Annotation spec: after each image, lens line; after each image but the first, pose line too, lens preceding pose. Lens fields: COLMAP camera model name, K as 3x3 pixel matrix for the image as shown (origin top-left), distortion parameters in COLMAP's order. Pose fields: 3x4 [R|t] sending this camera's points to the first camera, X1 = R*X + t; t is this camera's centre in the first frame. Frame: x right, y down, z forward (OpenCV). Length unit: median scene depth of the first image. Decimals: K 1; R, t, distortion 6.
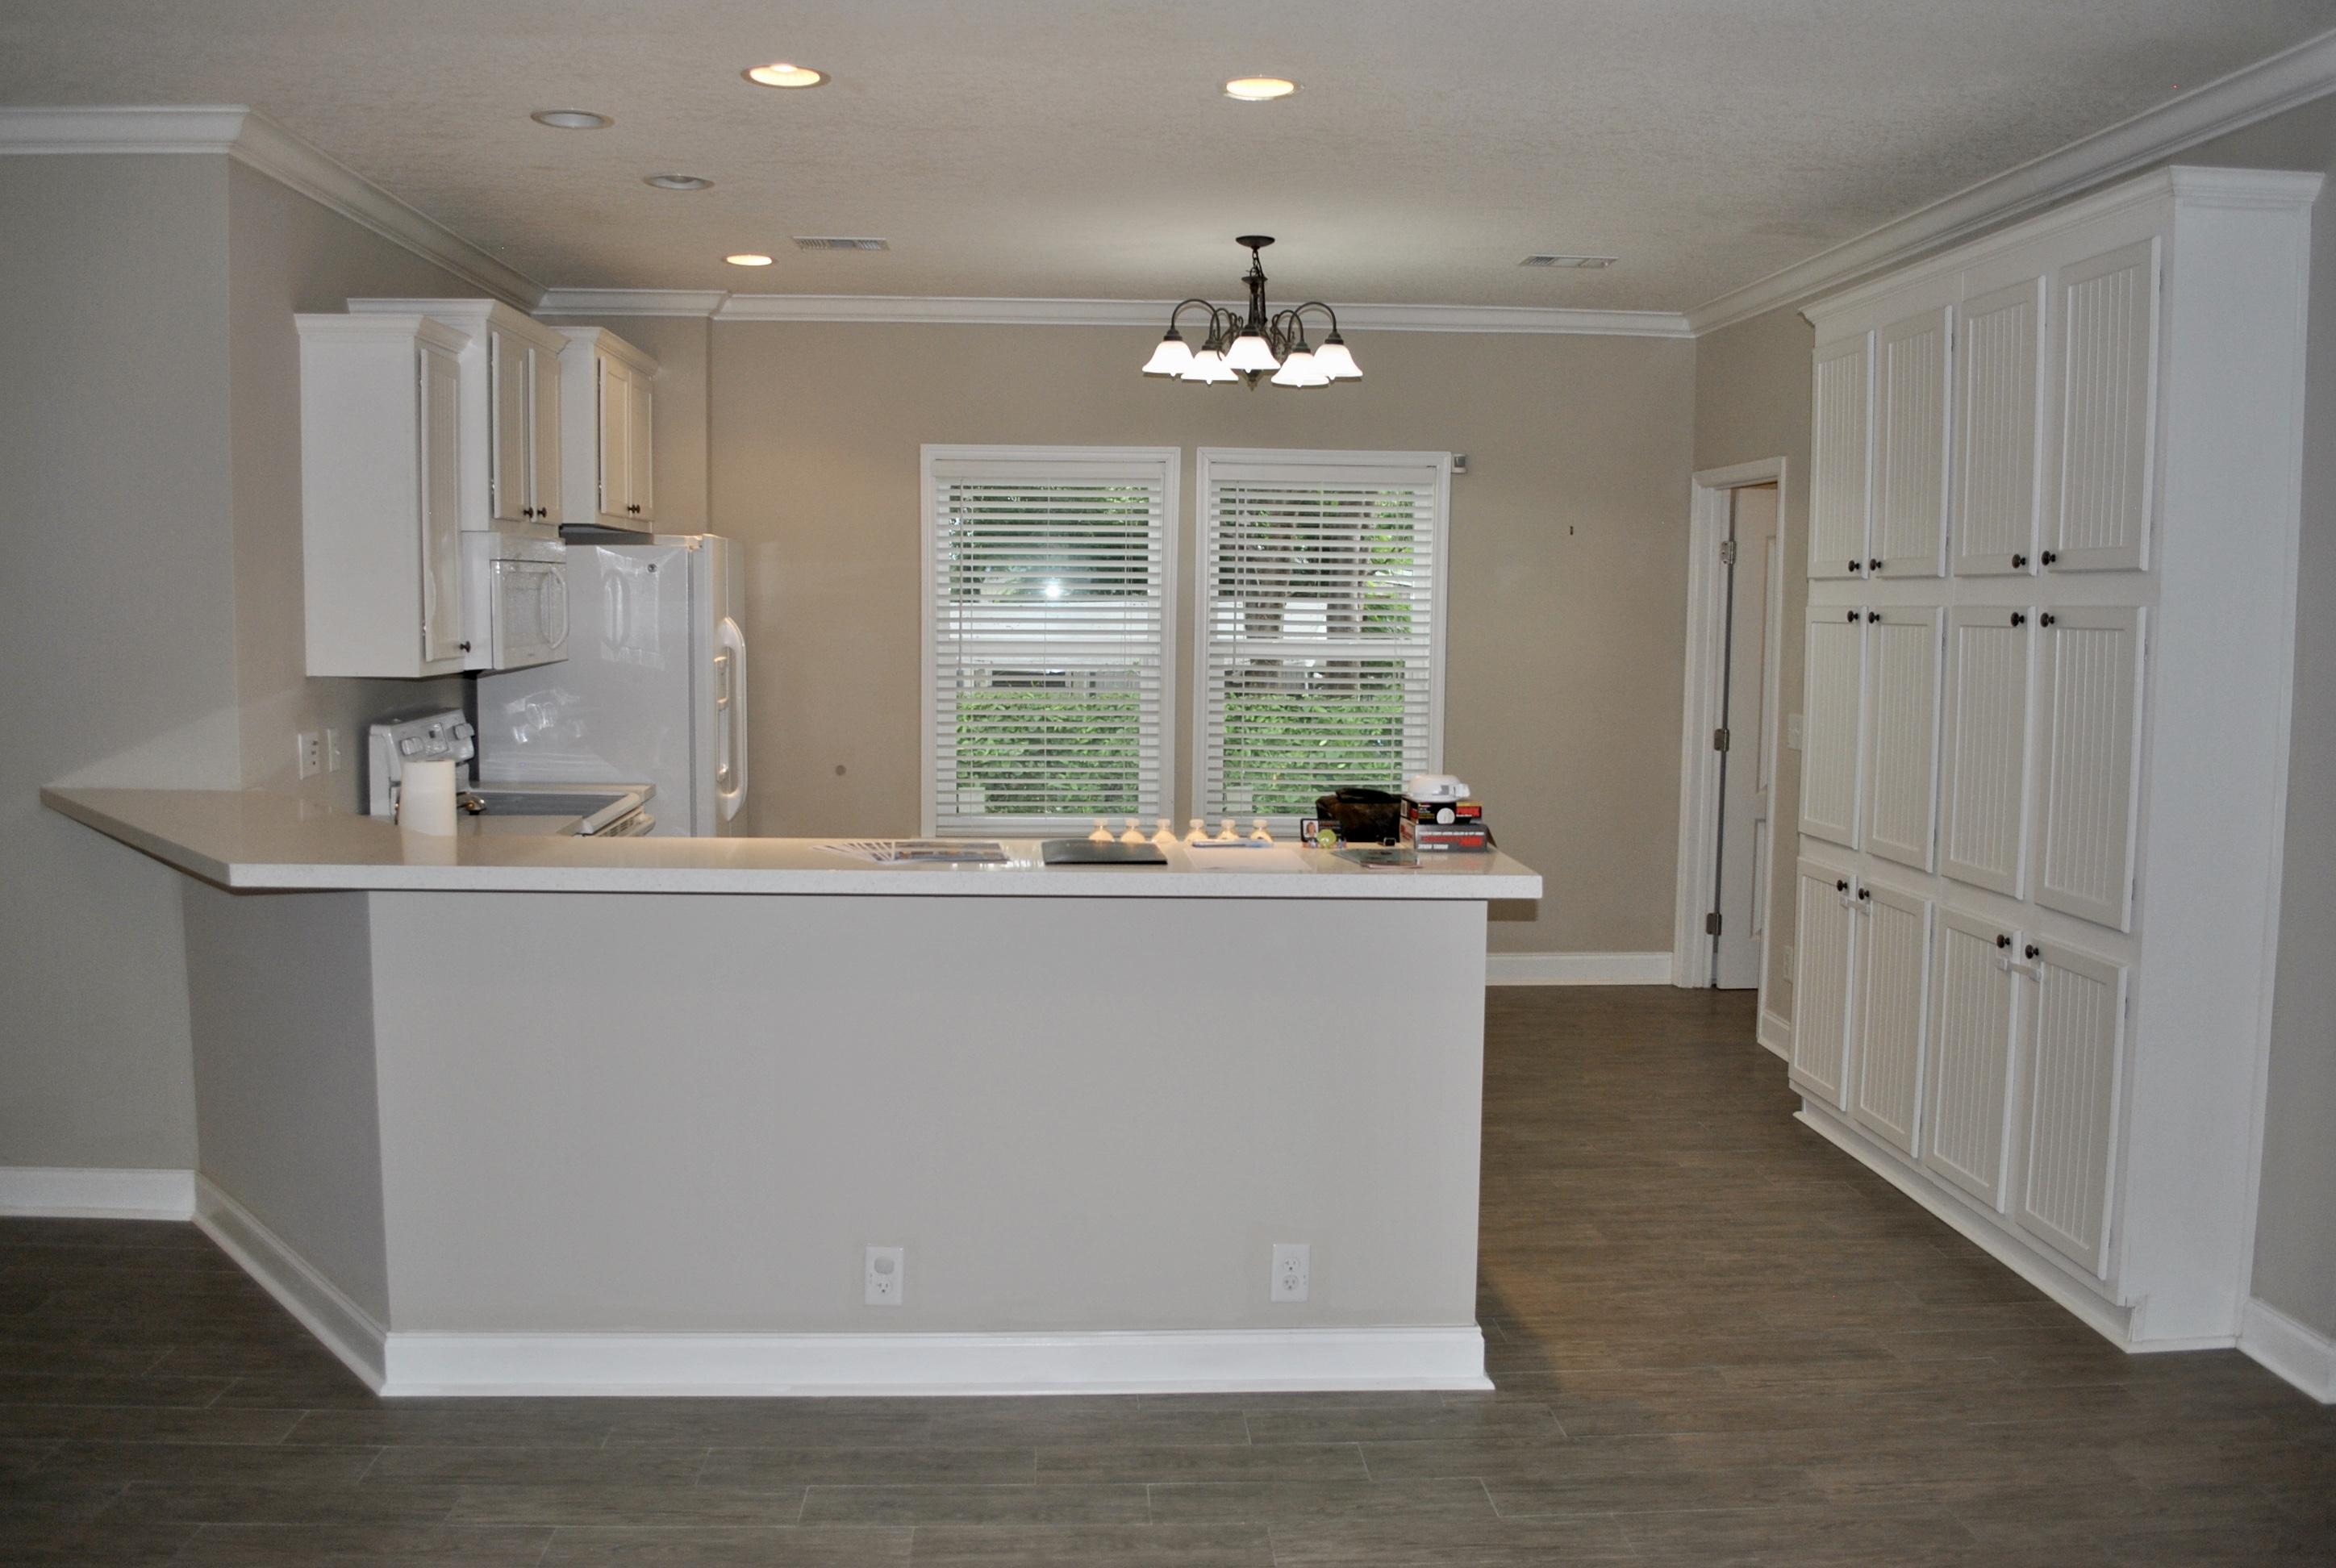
lens RADIAL K [[1856.7, 0, 1166.4], [0, 1856.7, 769.0], [0, 0, 1]] dist [-0.081790, 0.009415]
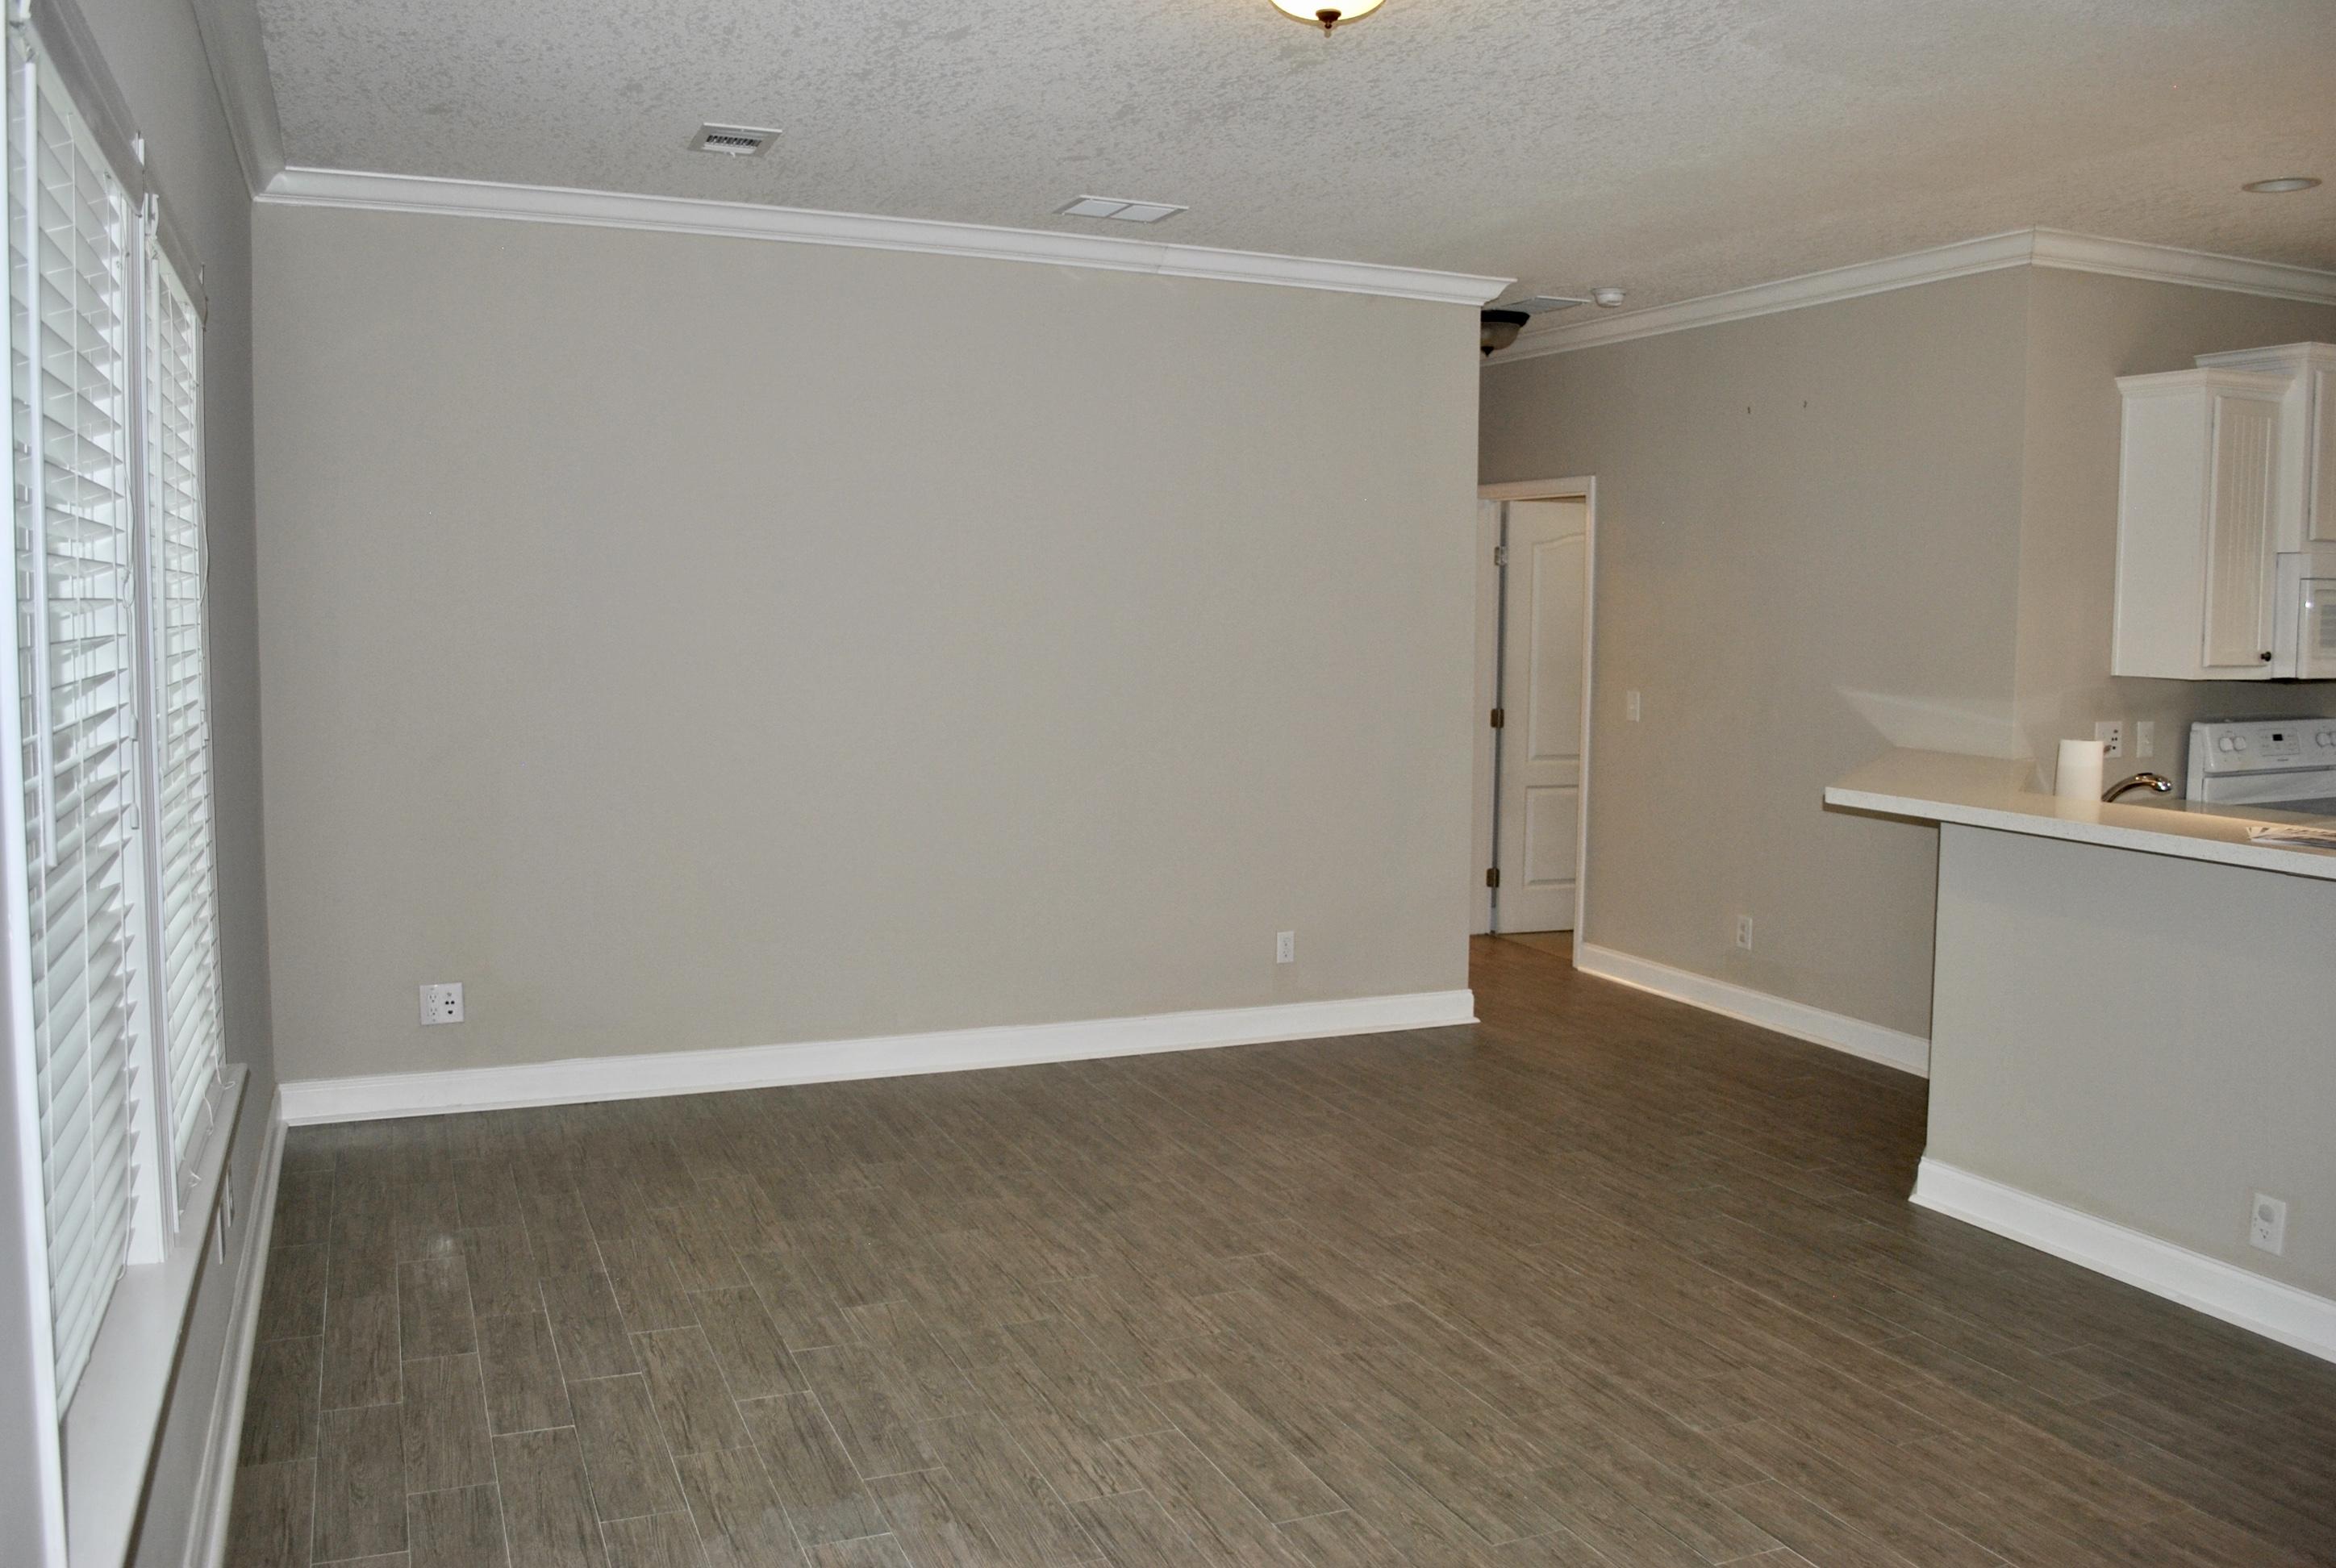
lens RADIAL K [[1856.7, 0, 1166.4], [0, 1856.7, 769.0], [0, 0, 1]] dist [-0.081790, 0.009415]
pose [[0.342796, 0.075489, -0.936372, 0.461455], [-0.090759, 0.994765, 0.046970, 0.011802], [0.935016, 0.068883, 0.347852, -0.002261]]
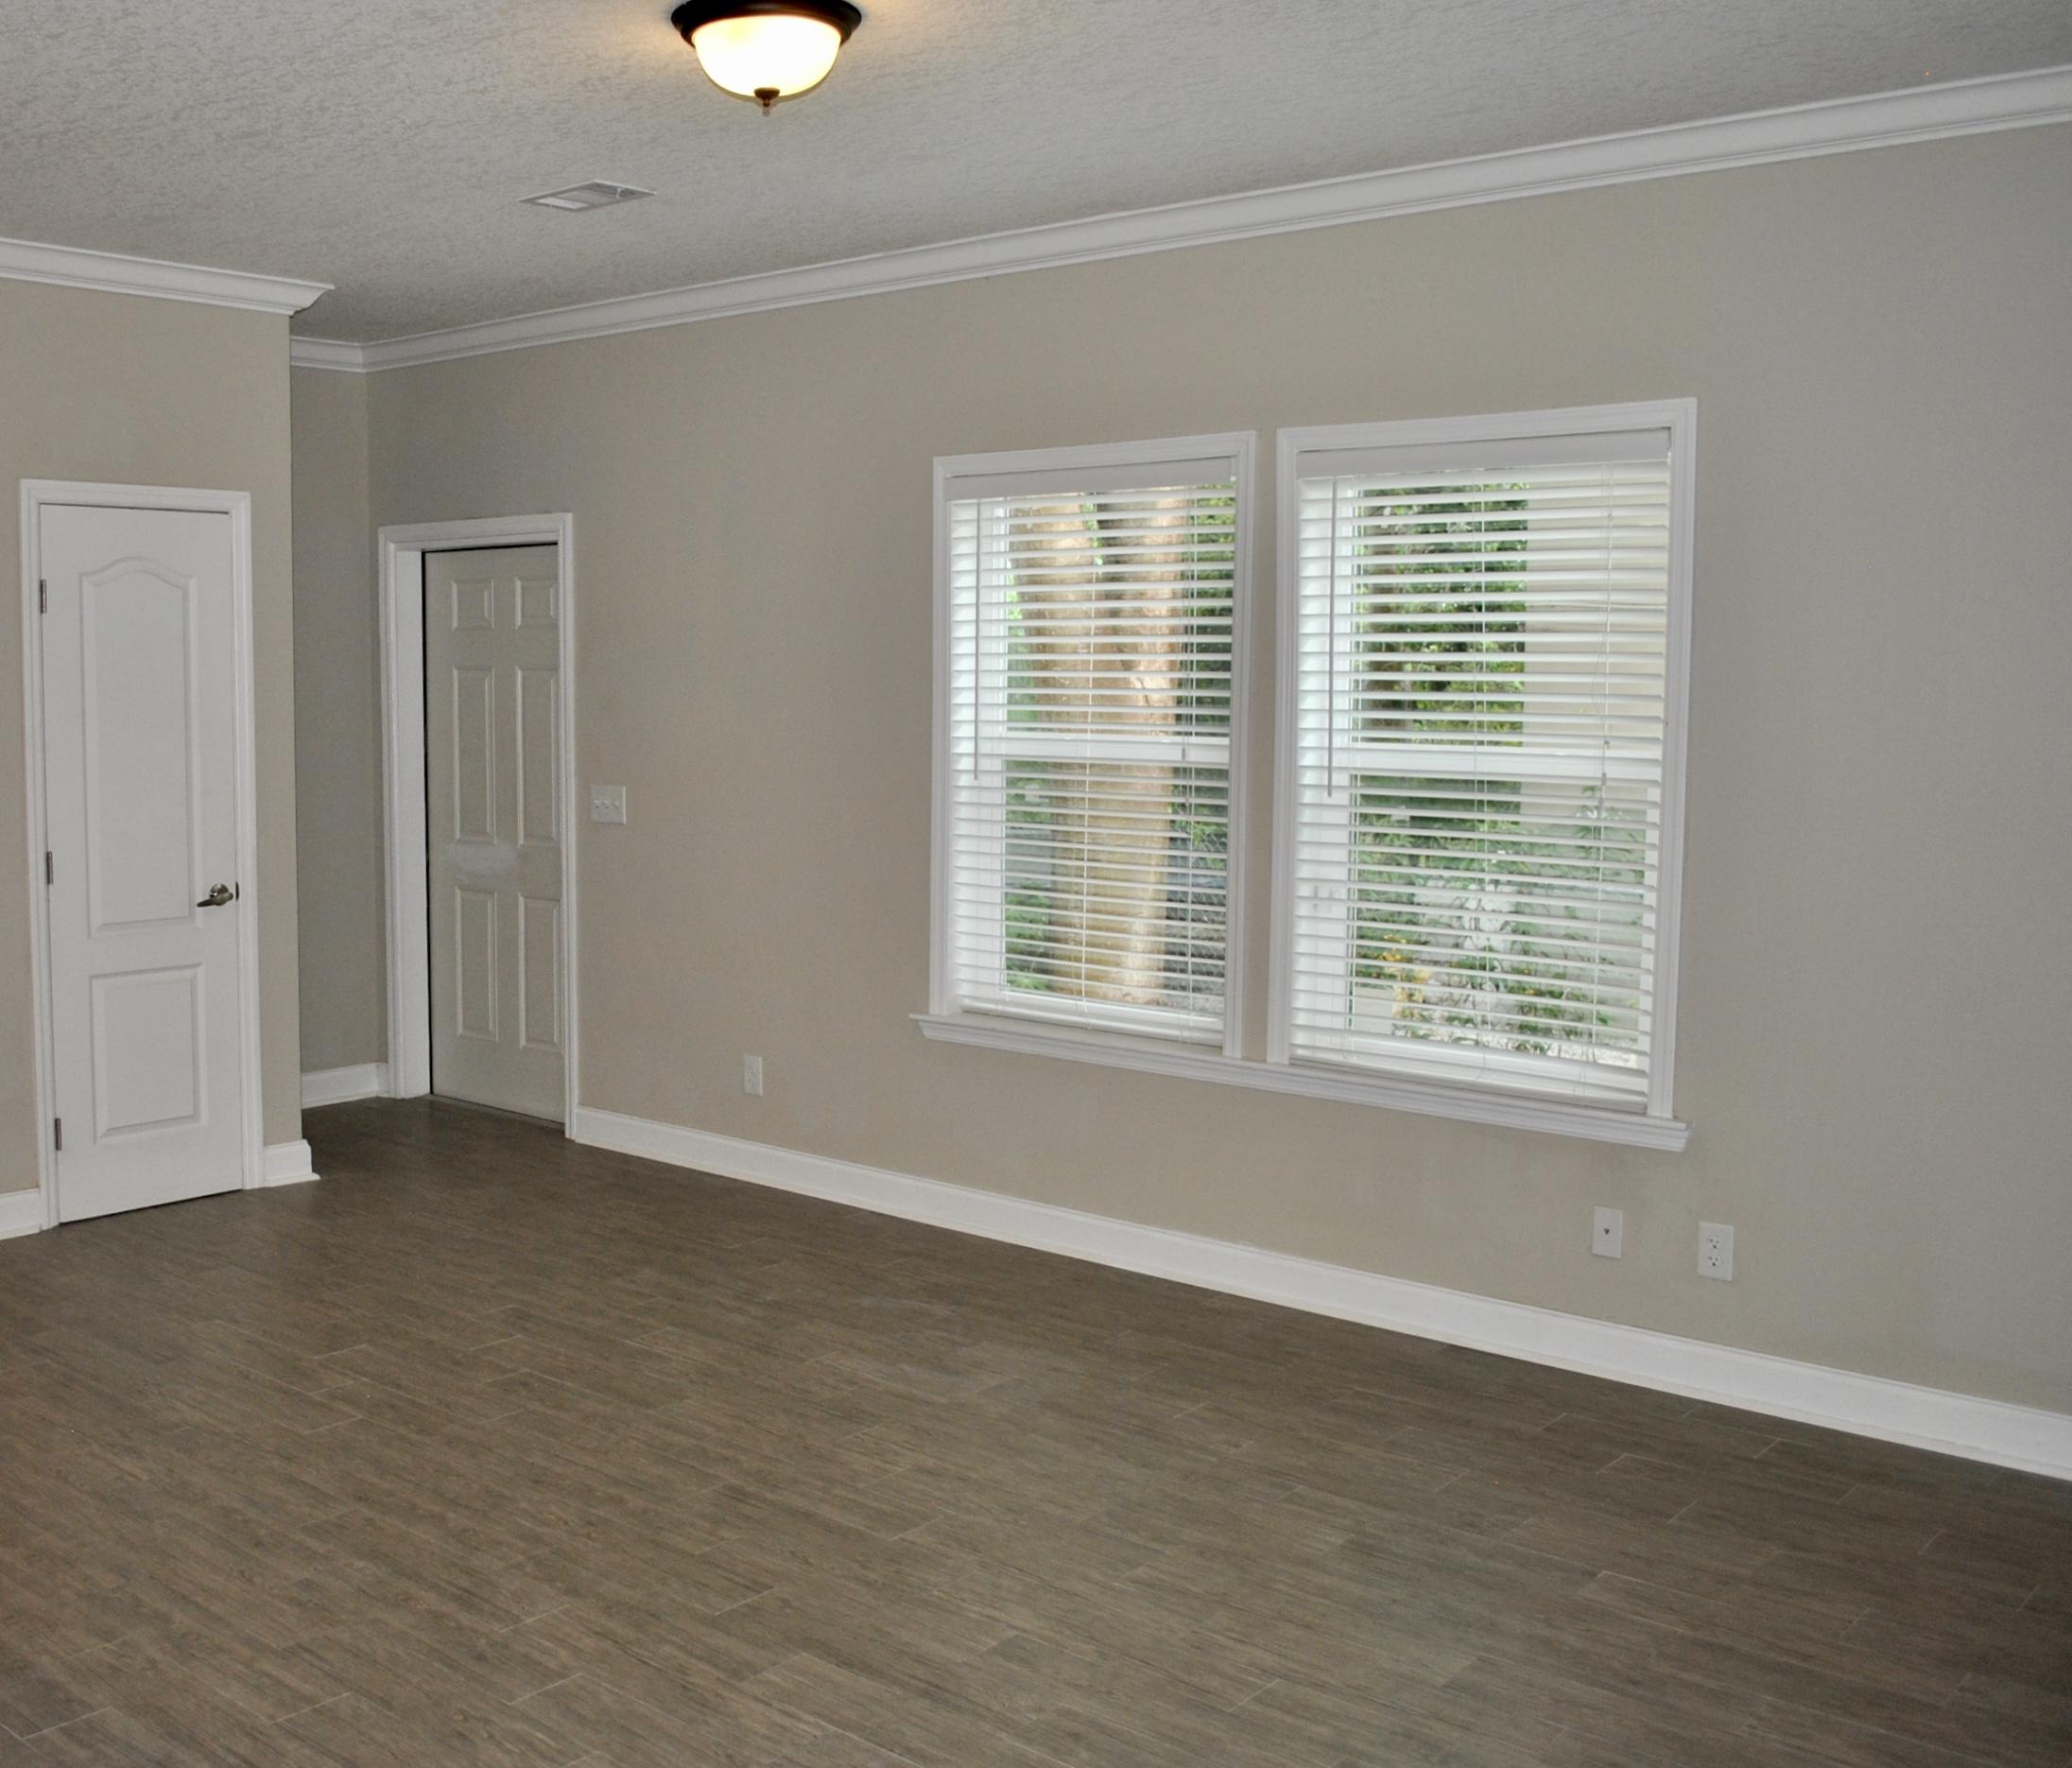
lens RADIAL K [[2164.3, 0, 721.6], [0, 2164.3, 852.6], [0, 0, 1]] dist [-0.077783, 0.008718]
pose [[-0.666096, -0.074448, 0.742141, -0.786474], [0.054655, 0.987459, 0.148111, -0.083533], [-0.743861, 0.139217, -0.653674, 0.848729]]
